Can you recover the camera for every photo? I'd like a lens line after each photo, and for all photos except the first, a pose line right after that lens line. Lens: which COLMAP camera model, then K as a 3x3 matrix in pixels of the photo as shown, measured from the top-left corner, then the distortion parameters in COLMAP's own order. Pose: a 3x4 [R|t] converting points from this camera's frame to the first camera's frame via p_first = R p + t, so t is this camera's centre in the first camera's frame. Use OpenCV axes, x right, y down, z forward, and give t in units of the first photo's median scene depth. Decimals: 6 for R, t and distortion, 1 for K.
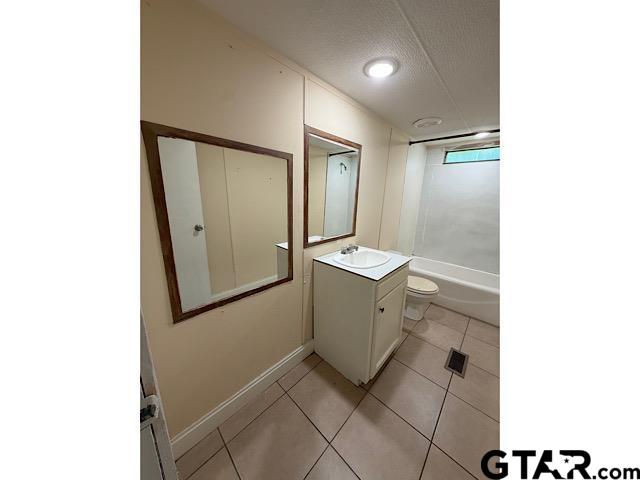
lens RADIAL K [[193.5, 0, 320.0], [0, 193.5, 240.0], [0, 0, 1]] dist [-0.000272, 0.000014]
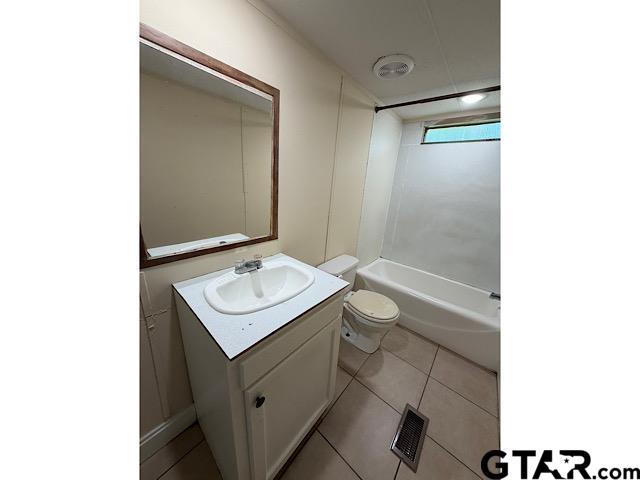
lens RADIAL K [[193.5, 0, 320.0], [0, 193.5, 240.0], [0, 0, 1]] dist [-0.000272, 0.000014]
pose [[0.997661, 0.028670, 0.062050, 0.253682], [-0.032395, 0.997679, 0.059896, -0.056474], [-0.060189, -0.061766, 0.996274, 0.298091]]
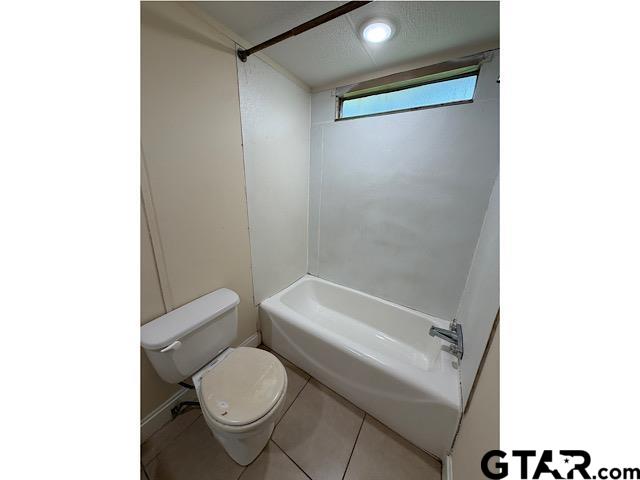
lens RADIAL K [[193.5, 0, 320.0], [0, 193.5, 240.0], [0, 0, 1]] dist [-0.000272, 0.000014]
pose [[0.980179, -0.043923, 0.193182, 0.607561], [0.031638, 0.997303, 0.066223, -0.113100], [-0.195570, -0.058798, 0.978925, 0.571718]]
